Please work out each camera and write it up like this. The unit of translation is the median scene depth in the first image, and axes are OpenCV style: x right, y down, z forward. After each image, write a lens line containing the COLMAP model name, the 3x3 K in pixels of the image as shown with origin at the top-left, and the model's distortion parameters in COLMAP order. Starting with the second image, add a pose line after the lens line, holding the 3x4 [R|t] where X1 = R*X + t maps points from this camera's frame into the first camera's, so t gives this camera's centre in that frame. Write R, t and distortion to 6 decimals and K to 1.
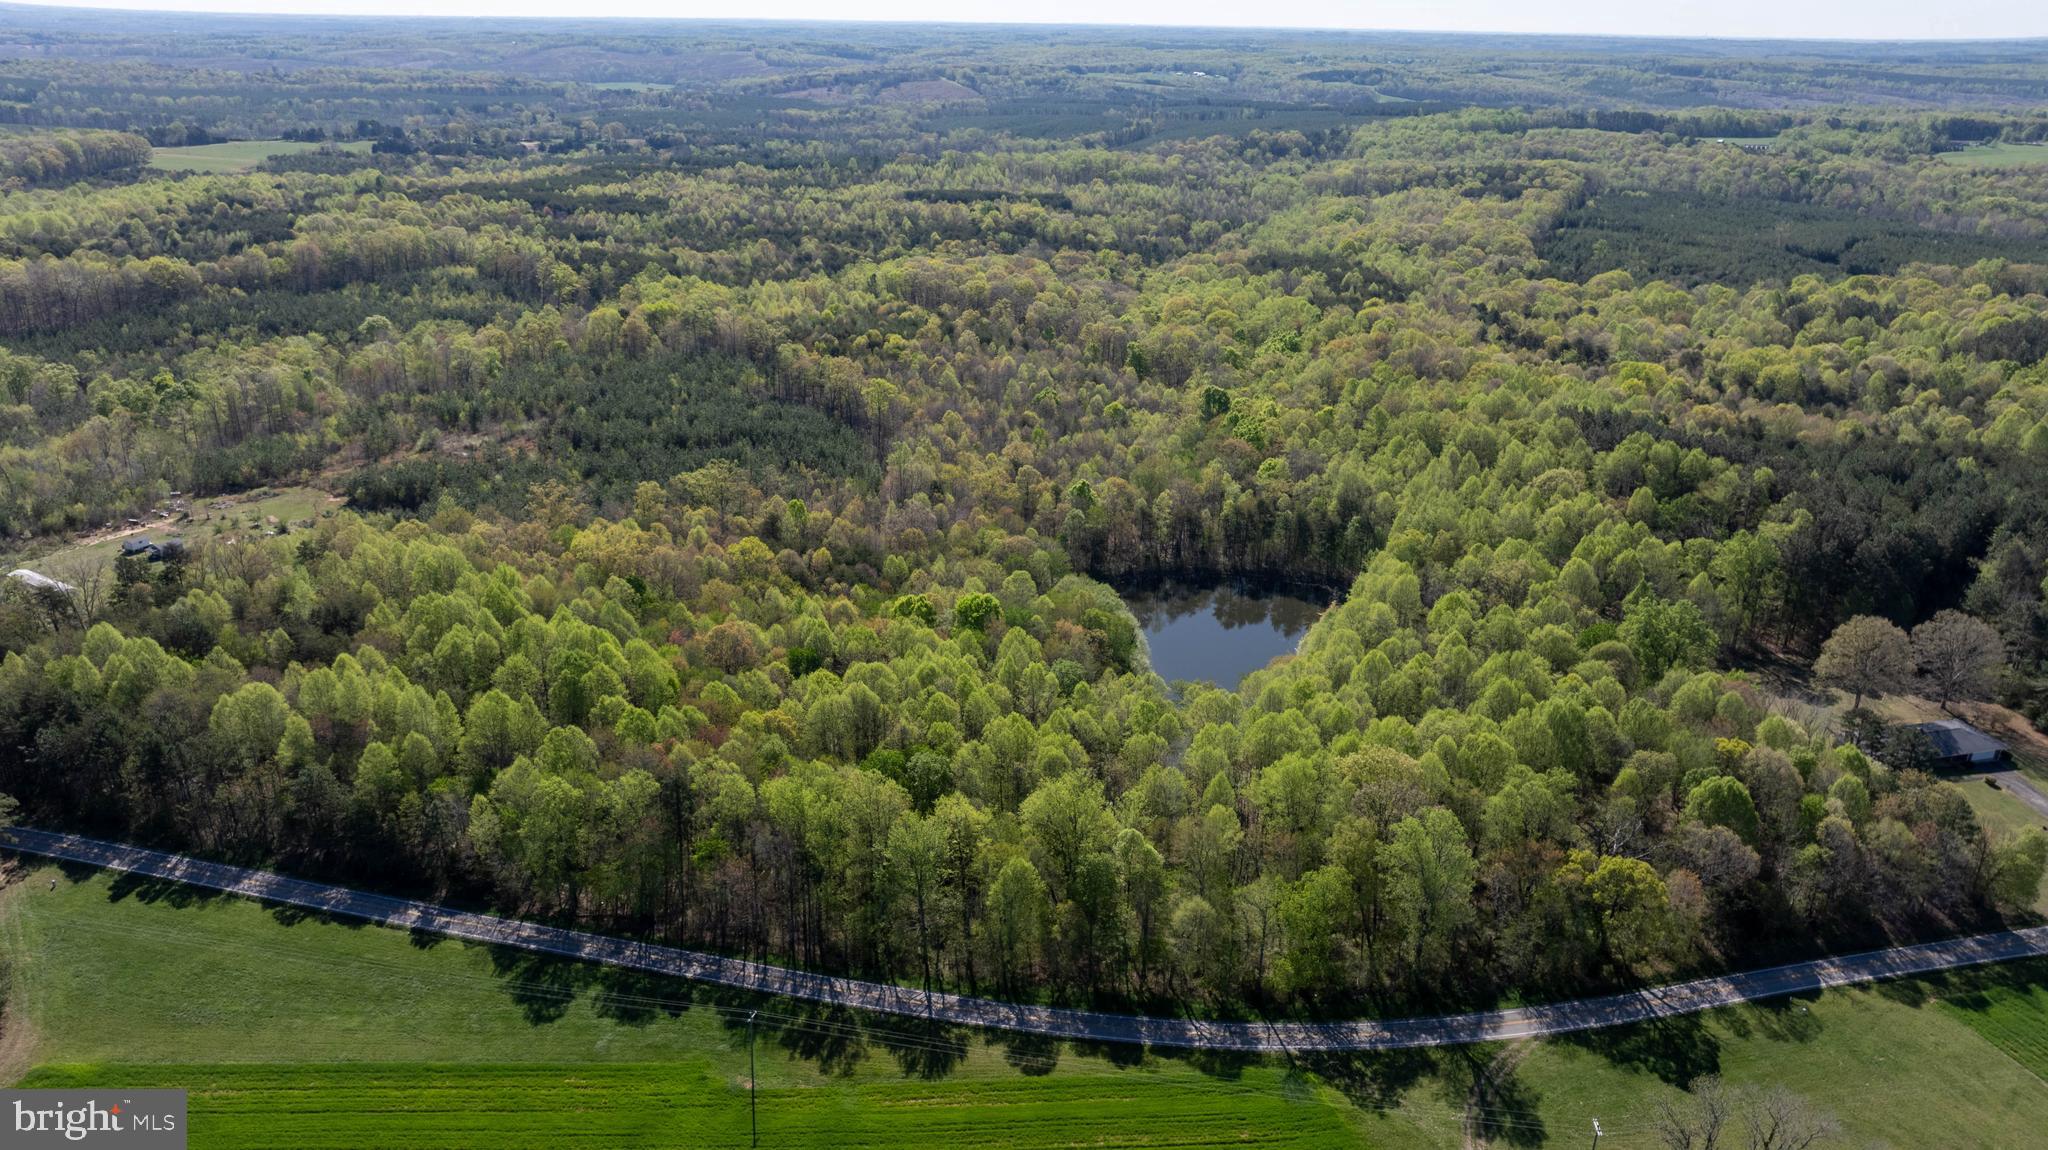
lens RADIAL K [[1448.5, 0, 1028.8], [0, 1448.5, 566.9], [0, 0, 1]] dist [-0.023047, -0.004942]
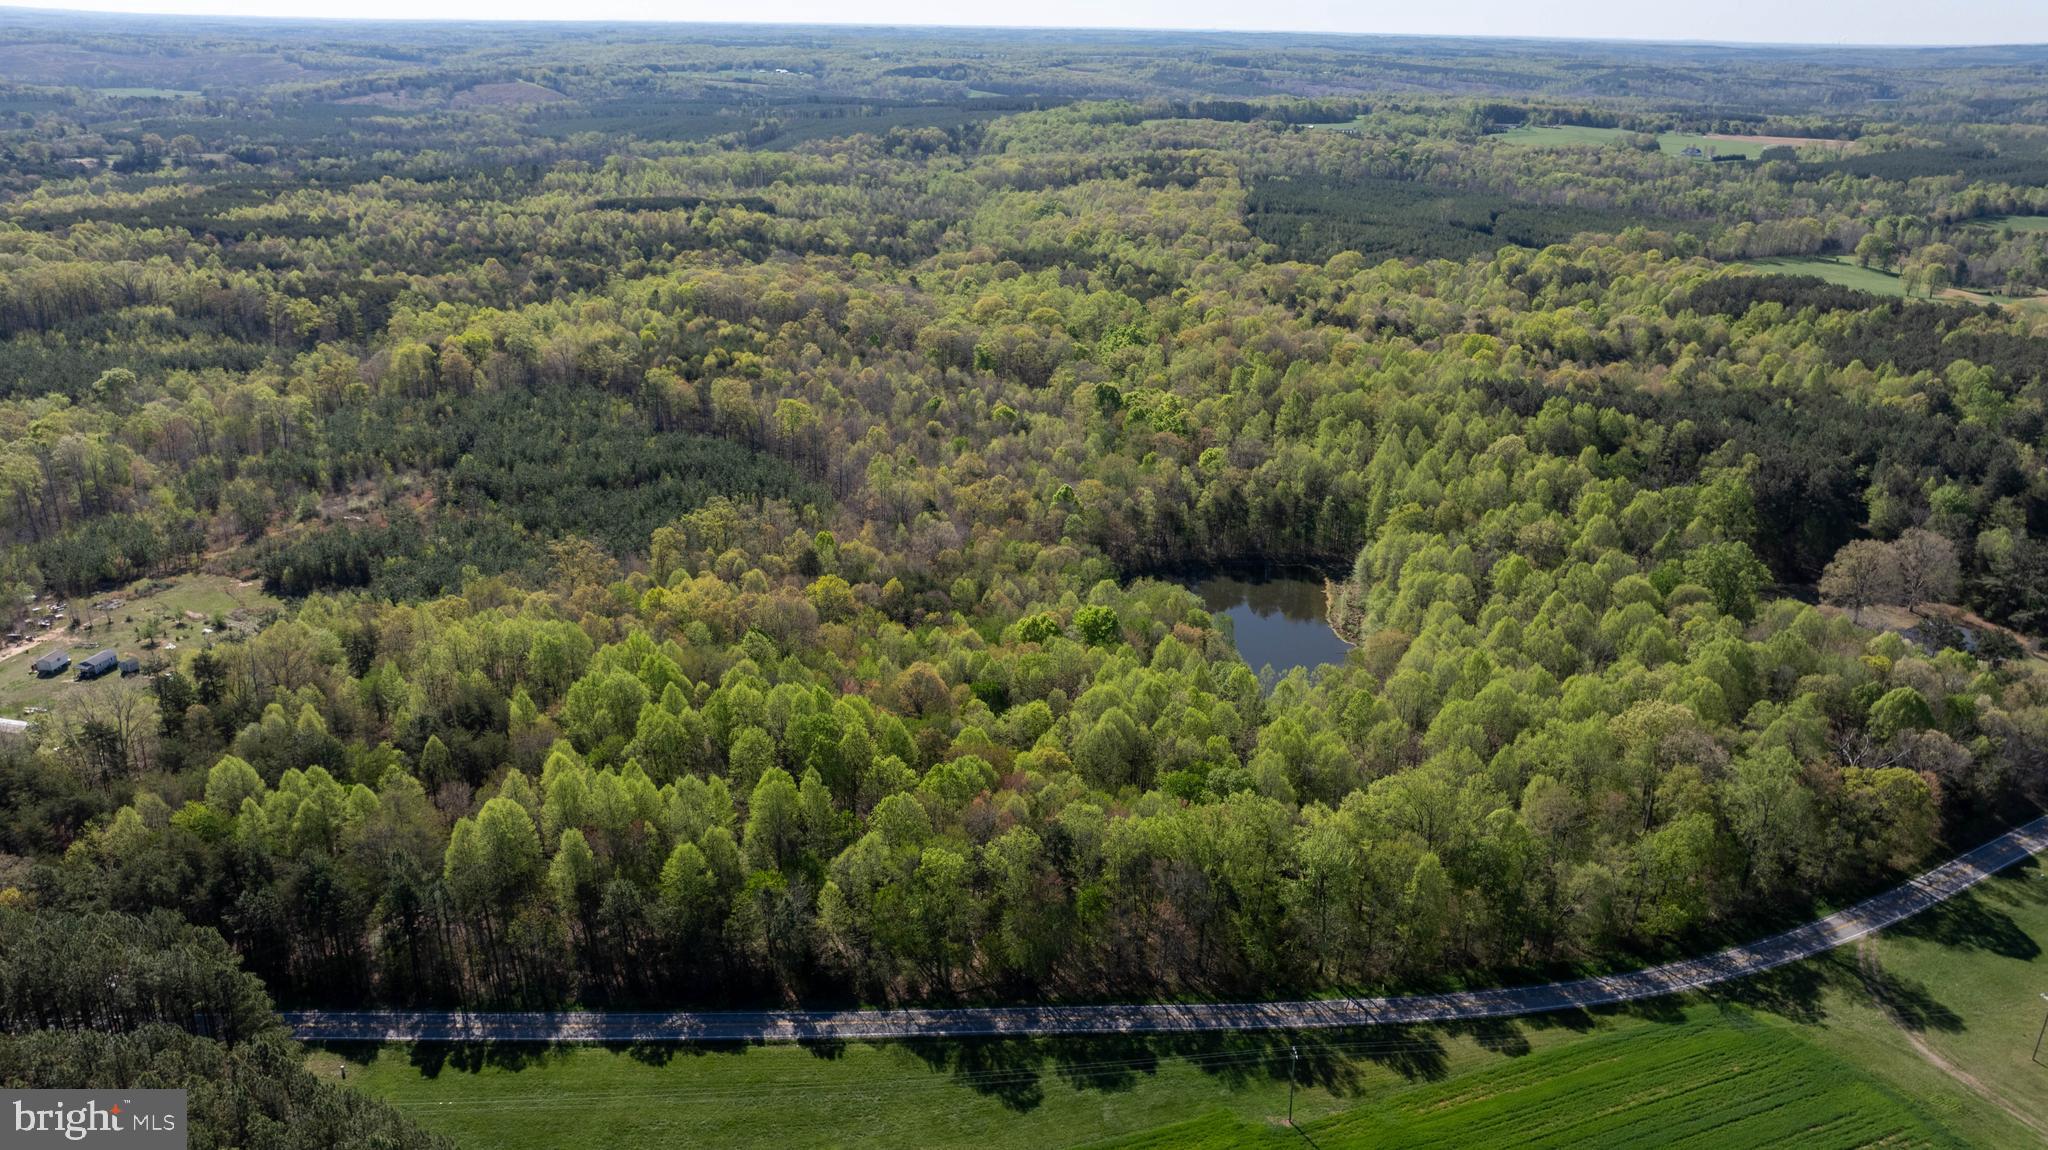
lens RADIAL K [[1448.5, 0, 1028.8], [0, 1448.5, 566.9], [0, 0, 1]] dist [-0.023047, -0.004942]
pose [[0.955479, -0.103643, 0.276258, -0.188575], [0.102974, 0.994539, 0.016969, -0.016301], [-0.276508, 0.012233, 0.960934, 0.032633]]
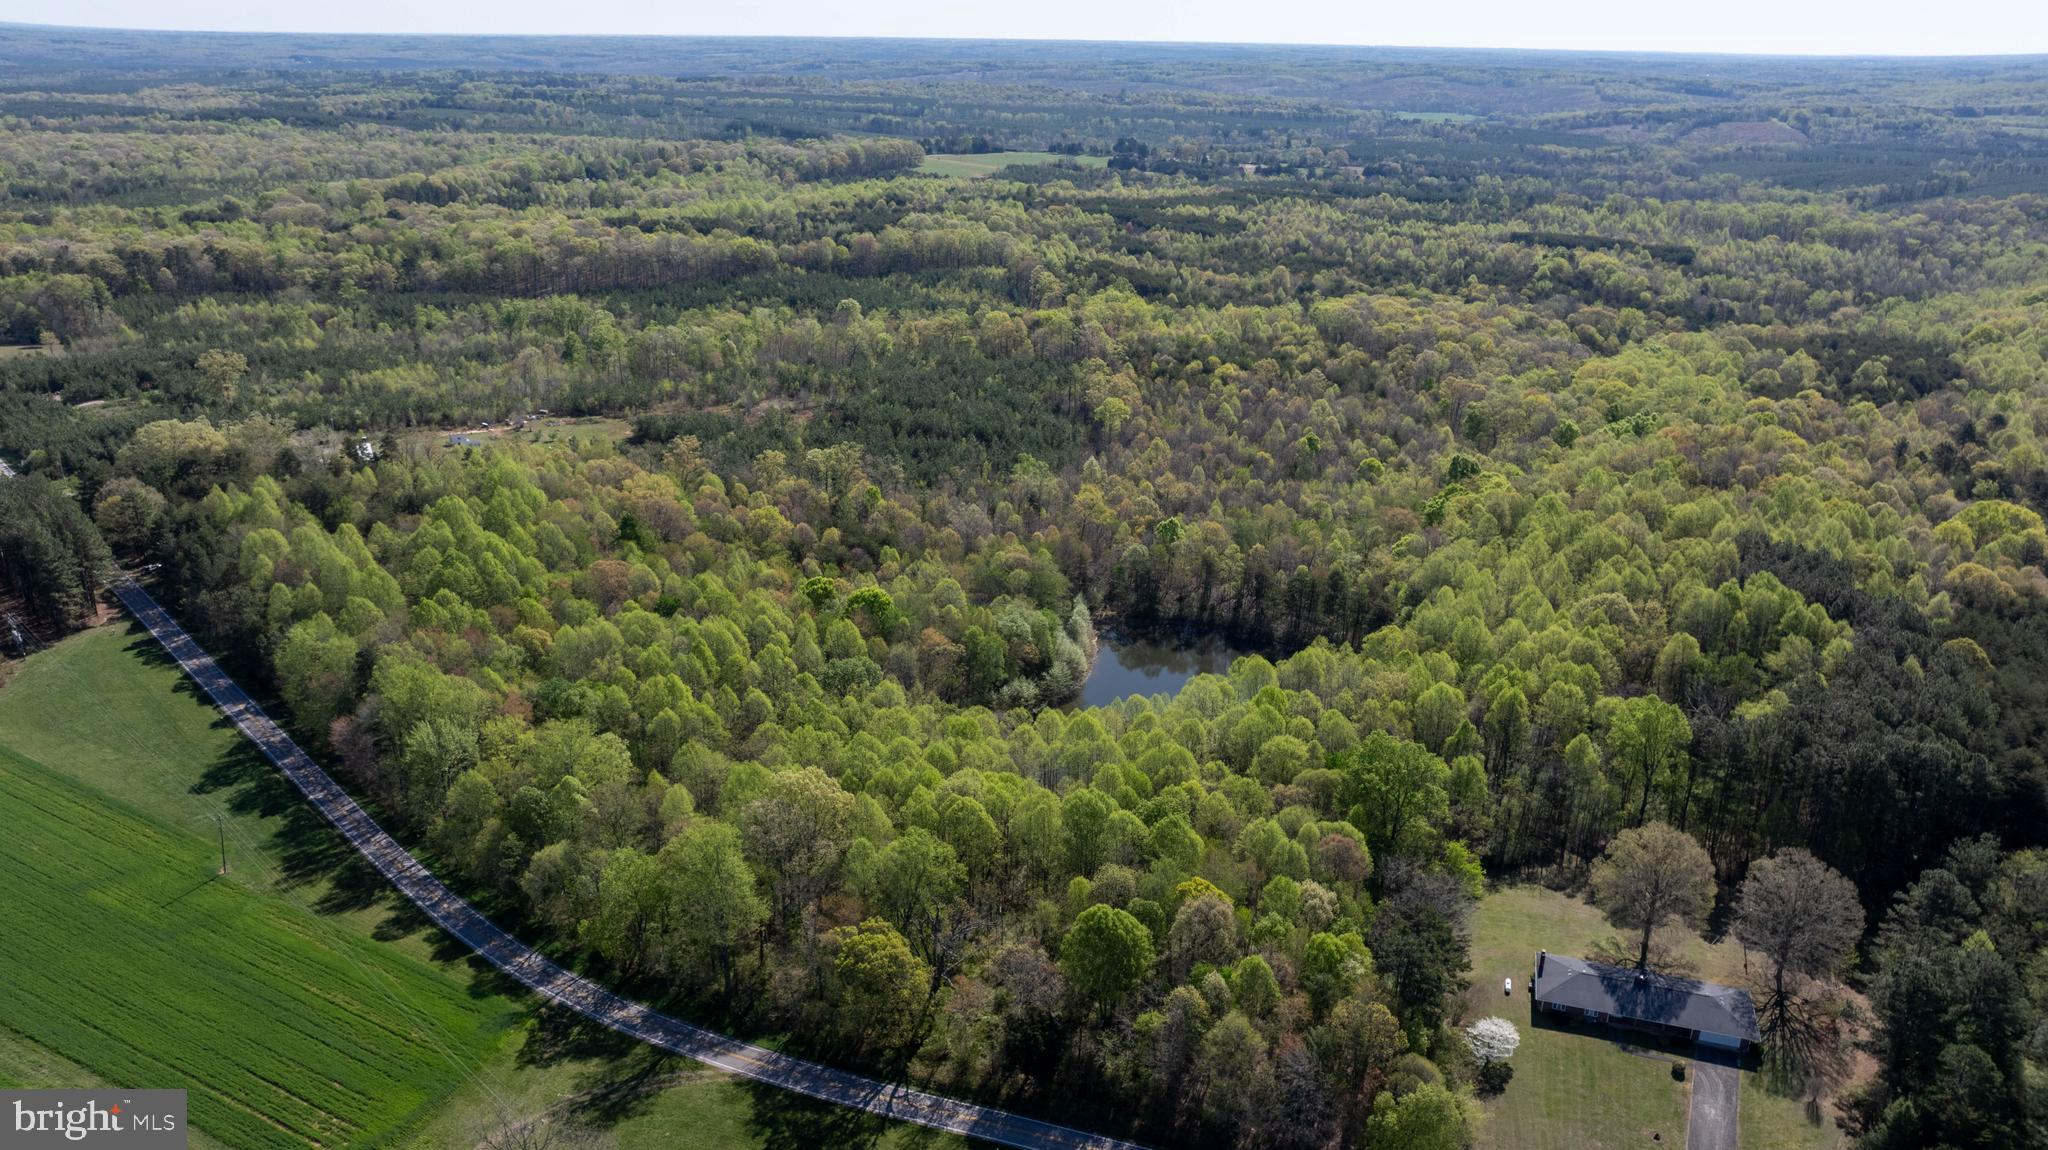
lens RADIAL K [[1459.1, 0, 1025.6], [0, 1459.1, 546.7], [0, 0, 1]] dist [-0.027102, 0.002526]
pose [[0.839186, 0.176207, -0.514507, 0.325644], [-0.193480, 0.980893, 0.020358, -0.029272], [0.508264, 0.082463, 0.857244, 0.073608]]
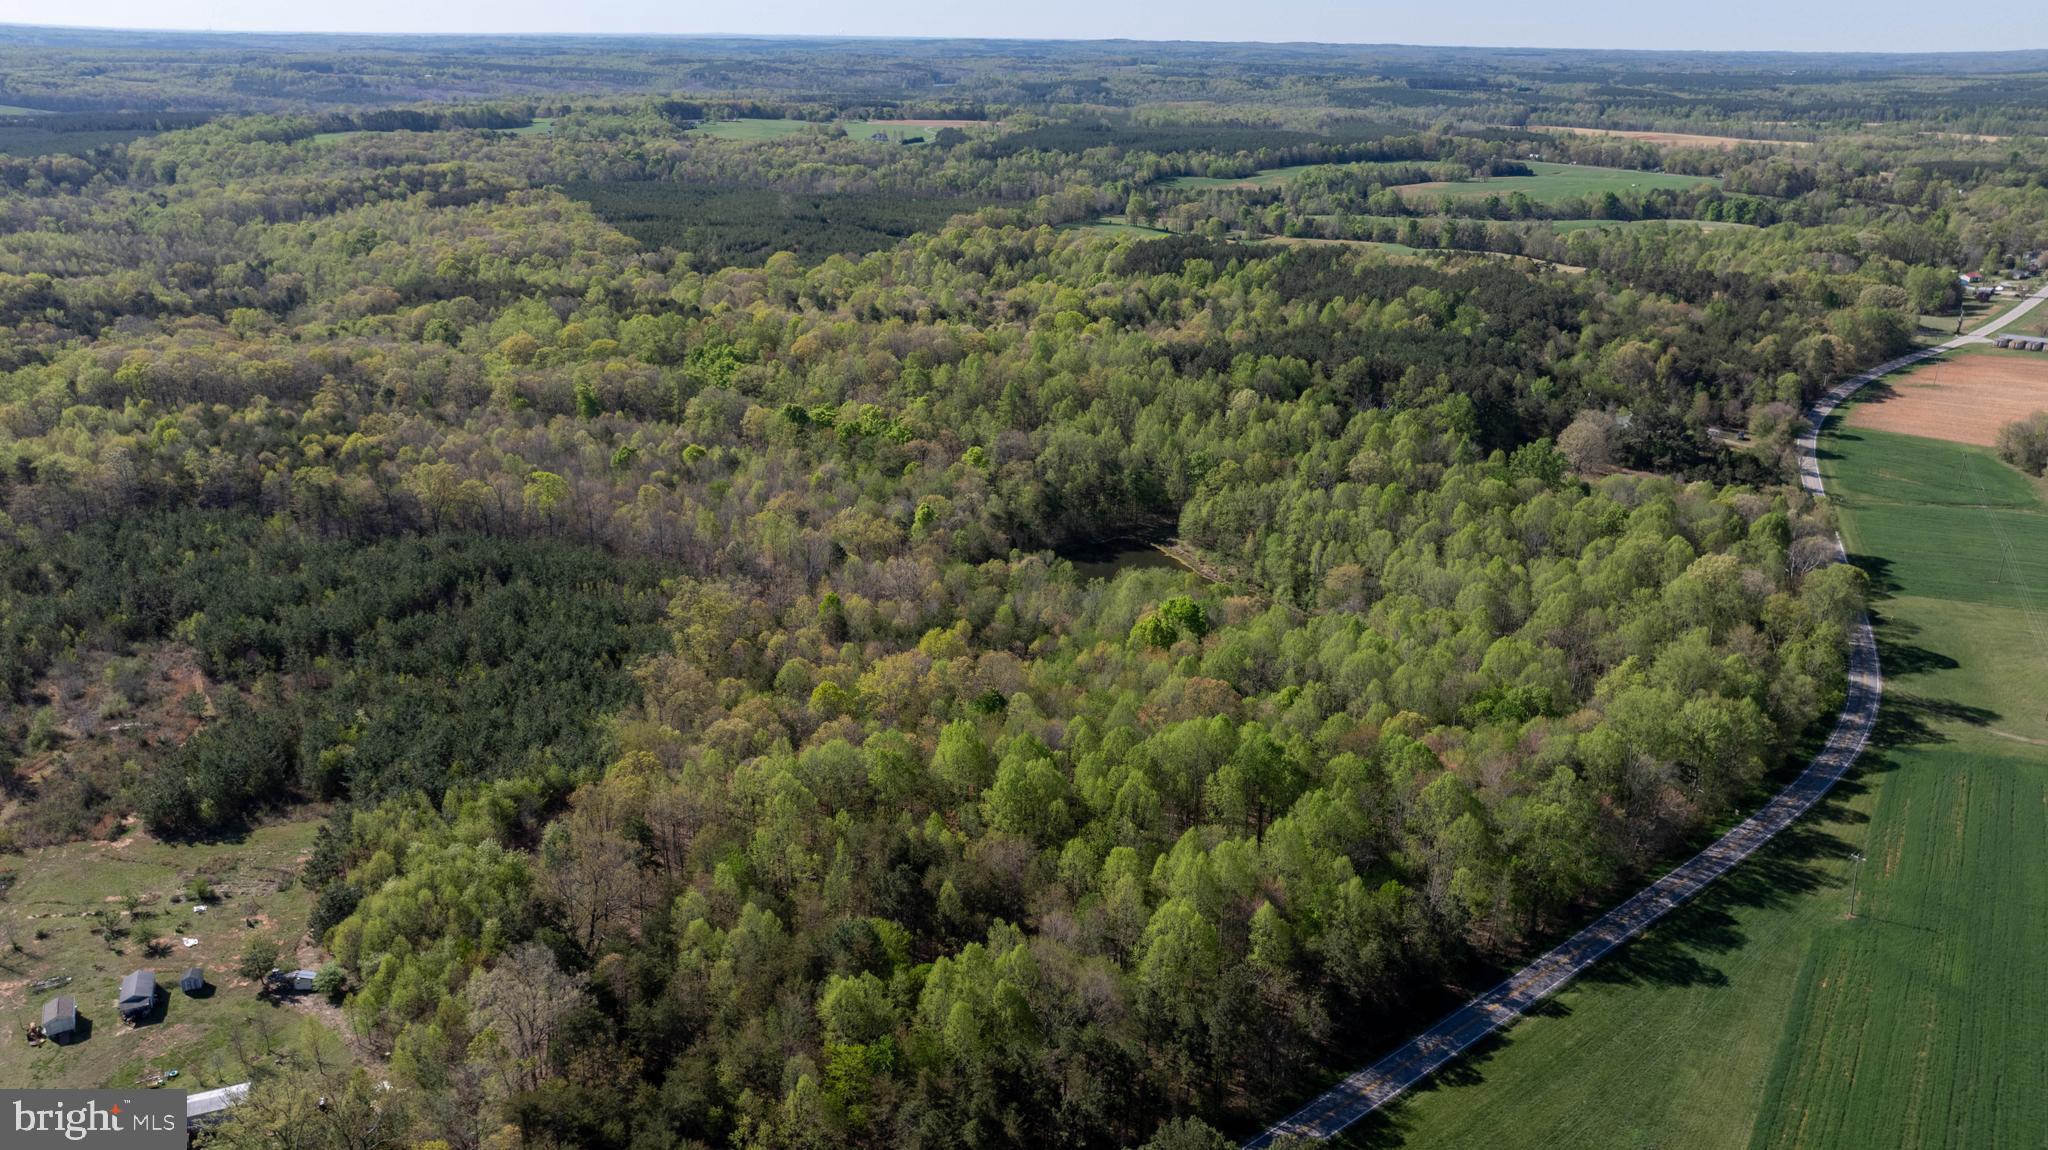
lens RADIAL K [[1450.0, 0, 1029.6], [0, 1450.0, 571.1], [0, 0, 1]] dist [-0.043119, 0.040638]
pose [[0.609054, -0.283963, 0.740553, -0.461268], [0.278942, 0.950750, 0.135151, -0.090663], [-0.742458, 0.124257, 0.658267, 0.215354]]
